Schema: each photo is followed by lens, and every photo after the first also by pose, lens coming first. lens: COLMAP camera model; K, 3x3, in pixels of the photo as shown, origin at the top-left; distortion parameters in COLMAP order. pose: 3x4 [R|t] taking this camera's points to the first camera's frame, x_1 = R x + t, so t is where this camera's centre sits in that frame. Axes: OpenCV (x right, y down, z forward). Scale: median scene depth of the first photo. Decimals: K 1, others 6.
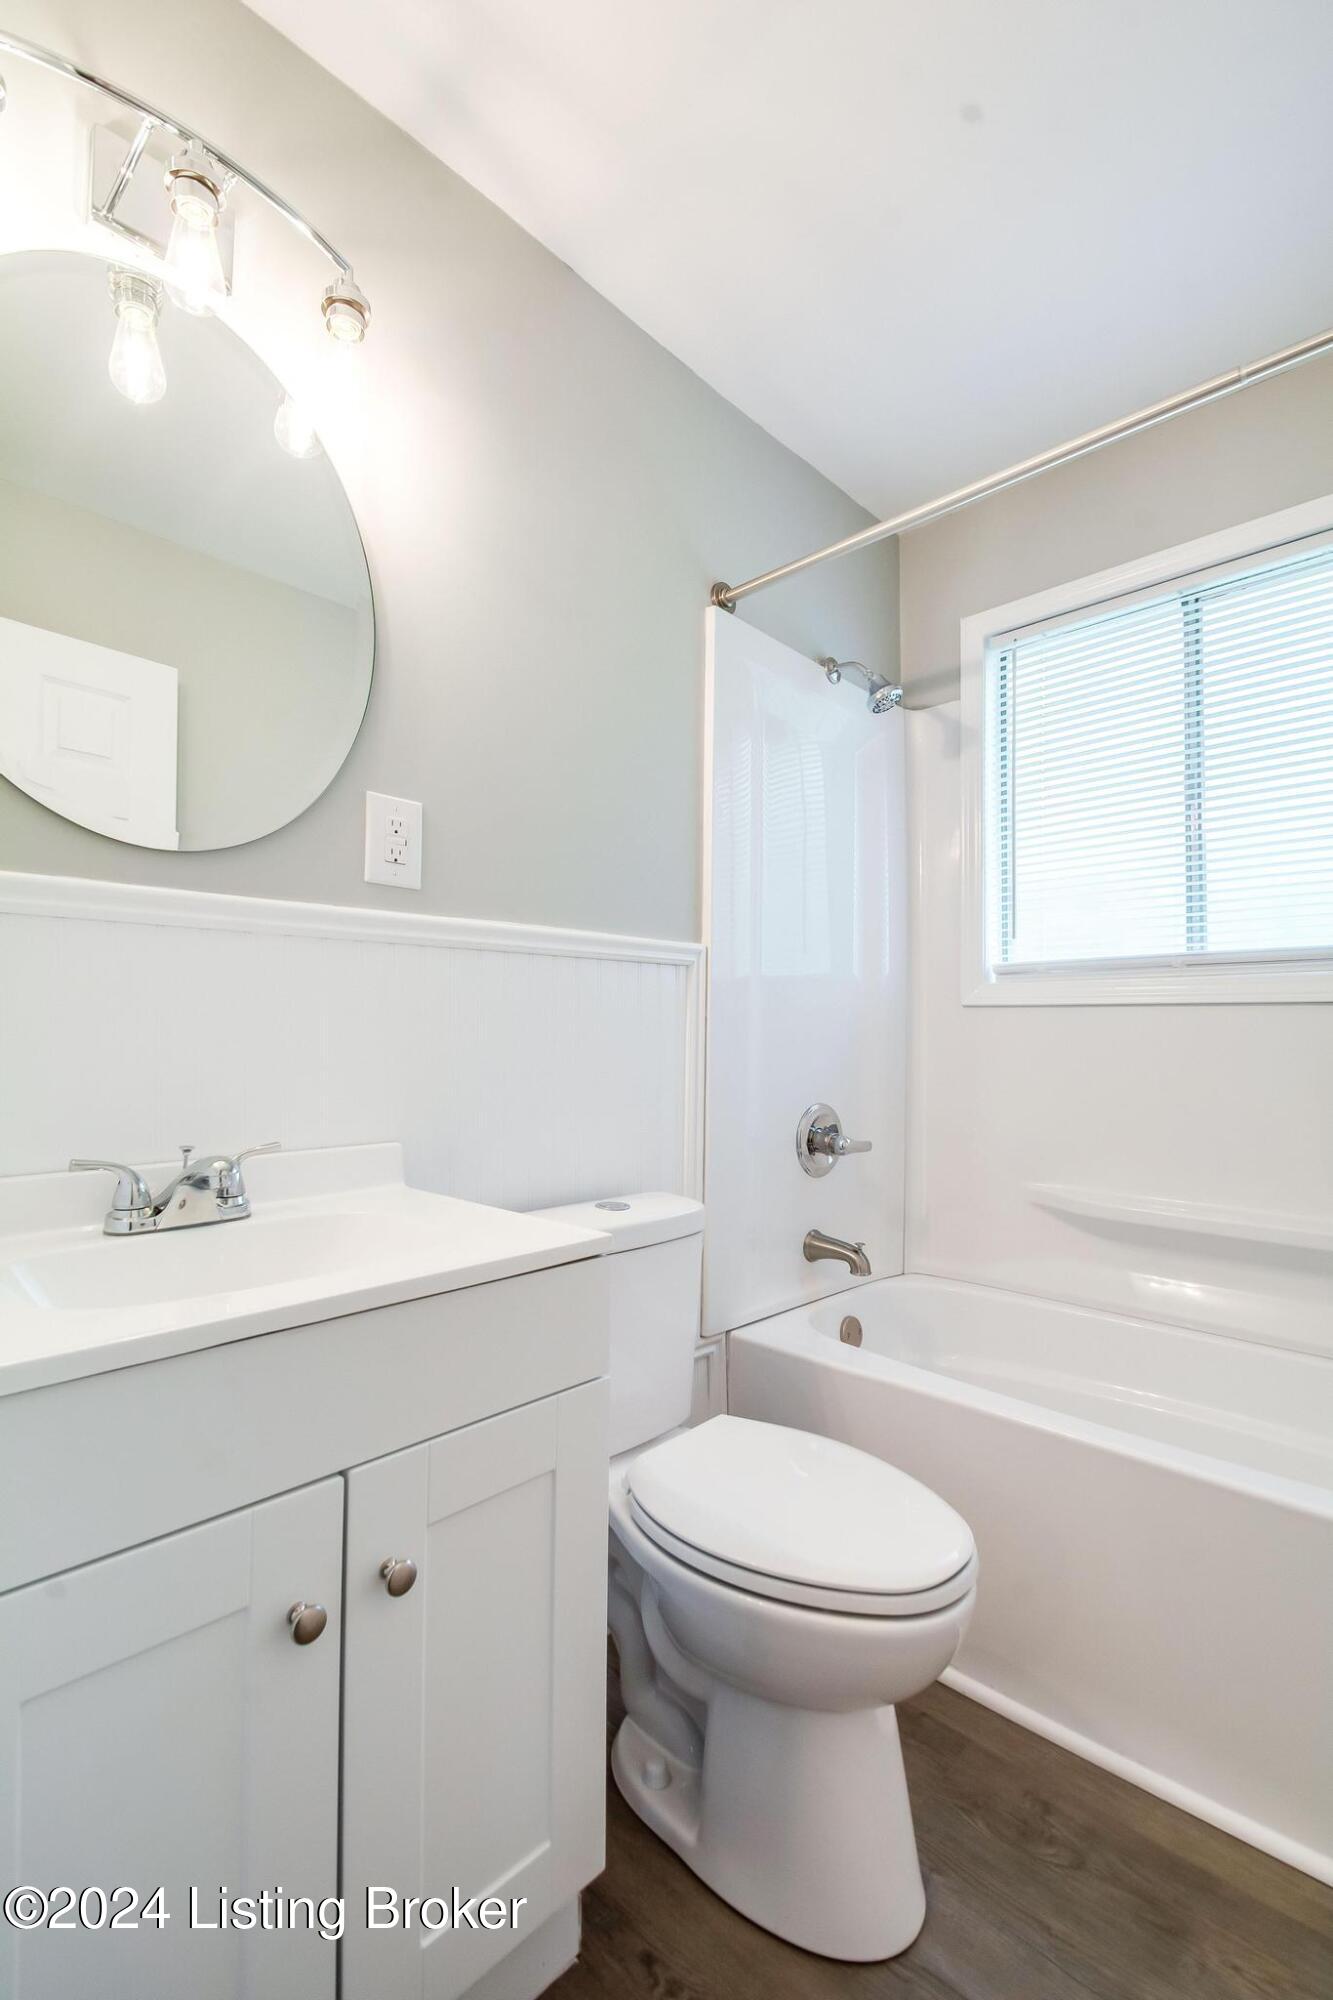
lens RADIAL K [[898.0, 0, 669.8], [0, 898.0, 1038.8], [0, 0, 1]] dist [-0.001350, -0.000360]
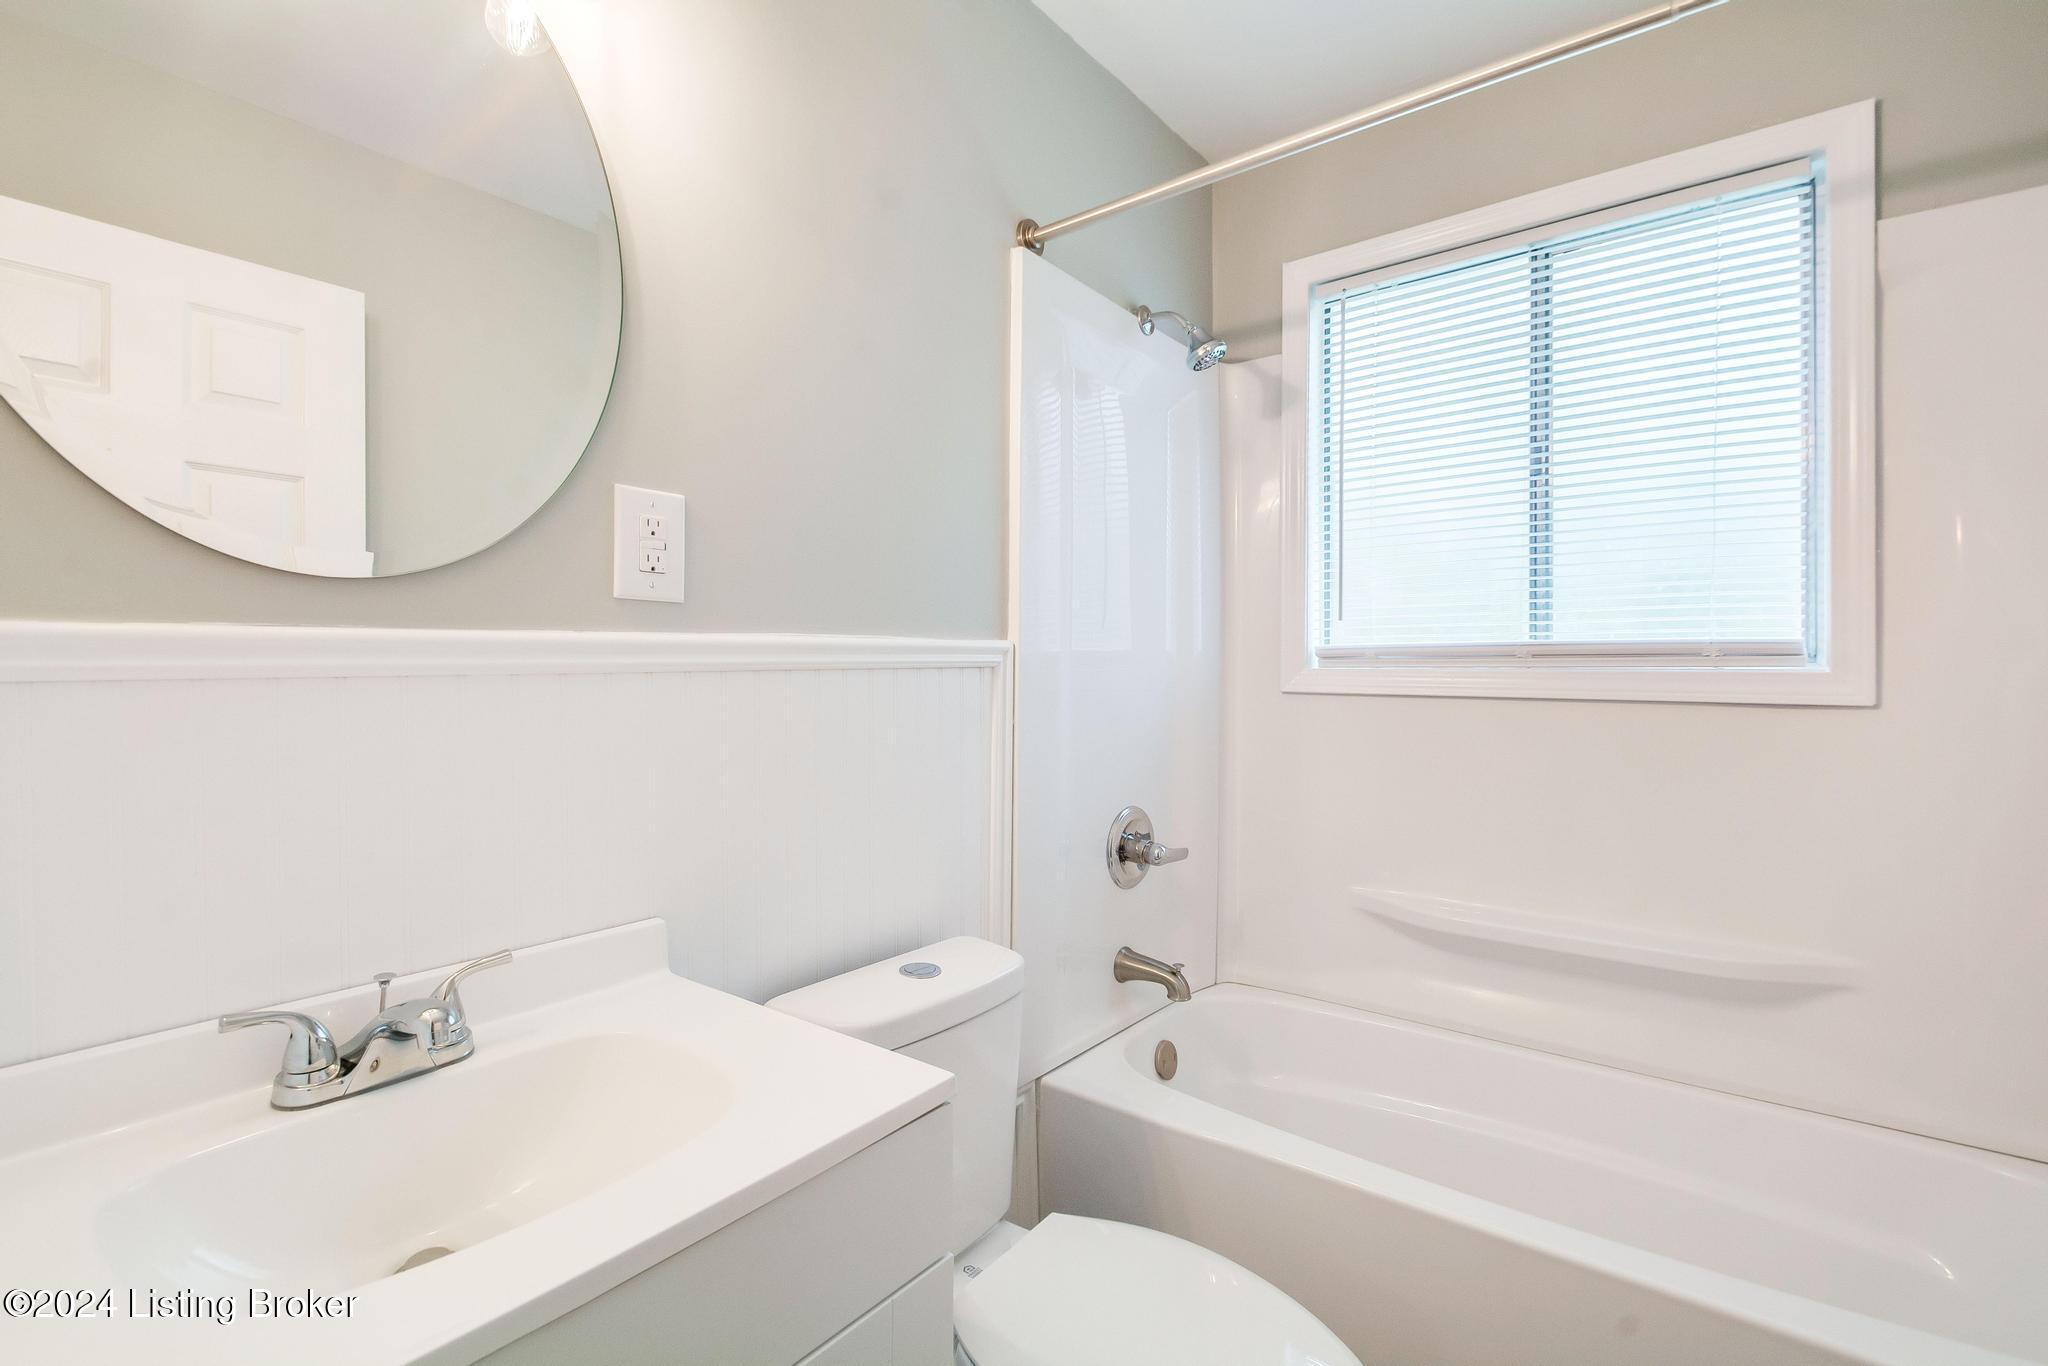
lens RADIAL K [[919.5, 0, 987.5], [0, 919.5, 674.8], [0, 0, 1]] dist [-0.001350, -0.000360]
pose [[0.996381, -0.008361, 0.084587, -0.055637], [0.006625, 0.999762, 0.020786, -0.085437], [-0.084741, -0.020151, 0.996199, 0.111017]]
